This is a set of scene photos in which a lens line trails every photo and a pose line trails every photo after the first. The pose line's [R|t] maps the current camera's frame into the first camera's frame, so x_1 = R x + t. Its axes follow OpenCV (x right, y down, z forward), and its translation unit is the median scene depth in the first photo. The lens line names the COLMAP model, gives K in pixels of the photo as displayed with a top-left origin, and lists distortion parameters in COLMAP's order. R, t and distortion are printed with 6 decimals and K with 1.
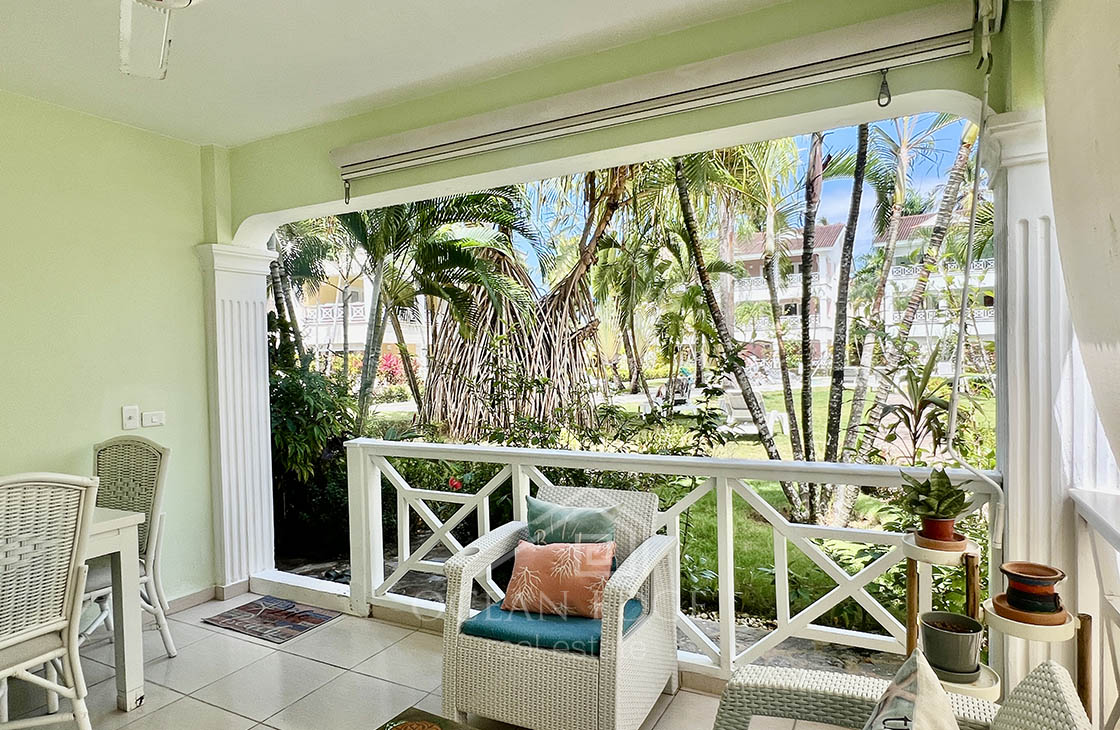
lens RADIAL K [[670.4, 0, 556.0], [0, 670.4, 374.5], [0, 0, 1]] dist [-0.002158, -0.001656]
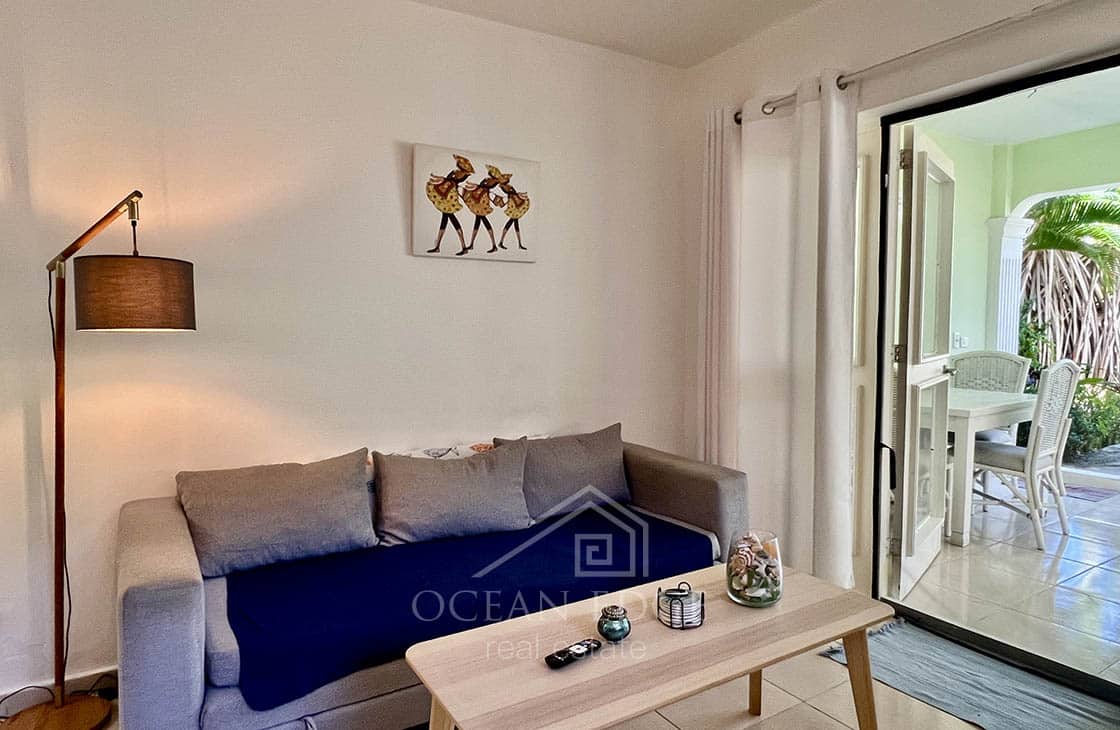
lens RADIAL K [[670.4, 0, 556.0], [0, 670.4, 374.5], [0, 0, 1]] dist [-0.002158, -0.001656]
pose [[0.861974, 0.052299, -0.504247, -0.632034], [-0.021582, 0.997548, 0.066569, 0.059498], [0.506493, -0.046498, 0.860990, -0.720303]]
